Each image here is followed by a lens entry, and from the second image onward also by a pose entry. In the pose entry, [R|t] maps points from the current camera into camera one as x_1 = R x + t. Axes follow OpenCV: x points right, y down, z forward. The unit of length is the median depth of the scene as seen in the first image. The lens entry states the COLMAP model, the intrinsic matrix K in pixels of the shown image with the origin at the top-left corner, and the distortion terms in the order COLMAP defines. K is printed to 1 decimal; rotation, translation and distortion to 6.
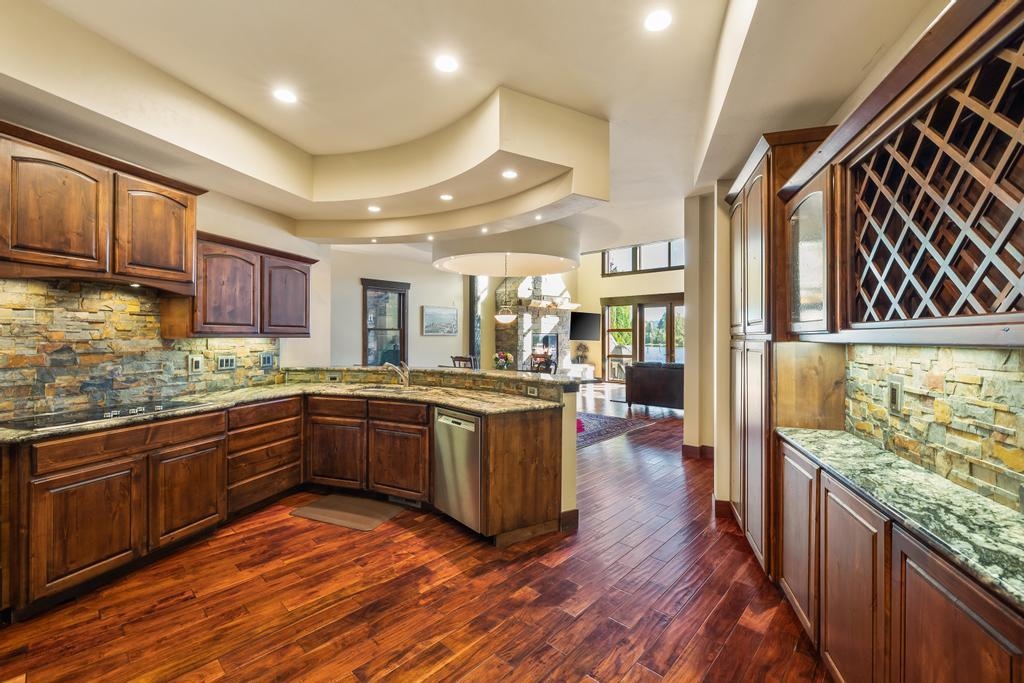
lens RADIAL K [[425.8, 0, 514.2], [0, 425.8, 335.9], [0, 0, 1]] dist [-0.000839, -0.000230]
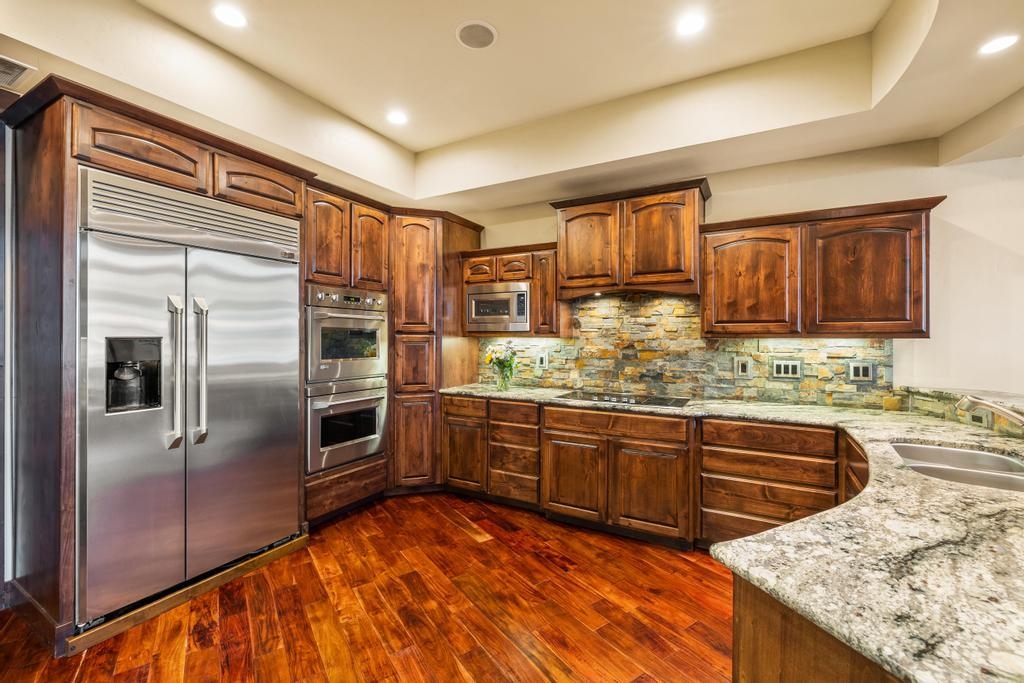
lens RADIAL K [[425.8, 0, 511.5], [0, 425.8, 336.7], [0, 0, 1]] dist [-0.000839, -0.000230]
pose [[-0.207876, -0.002714, -0.978151, 0.236161], [0.000418, 0.999996, -0.002864, 0.003874], [0.978155, -0.001004, -0.207874, 0.704411]]
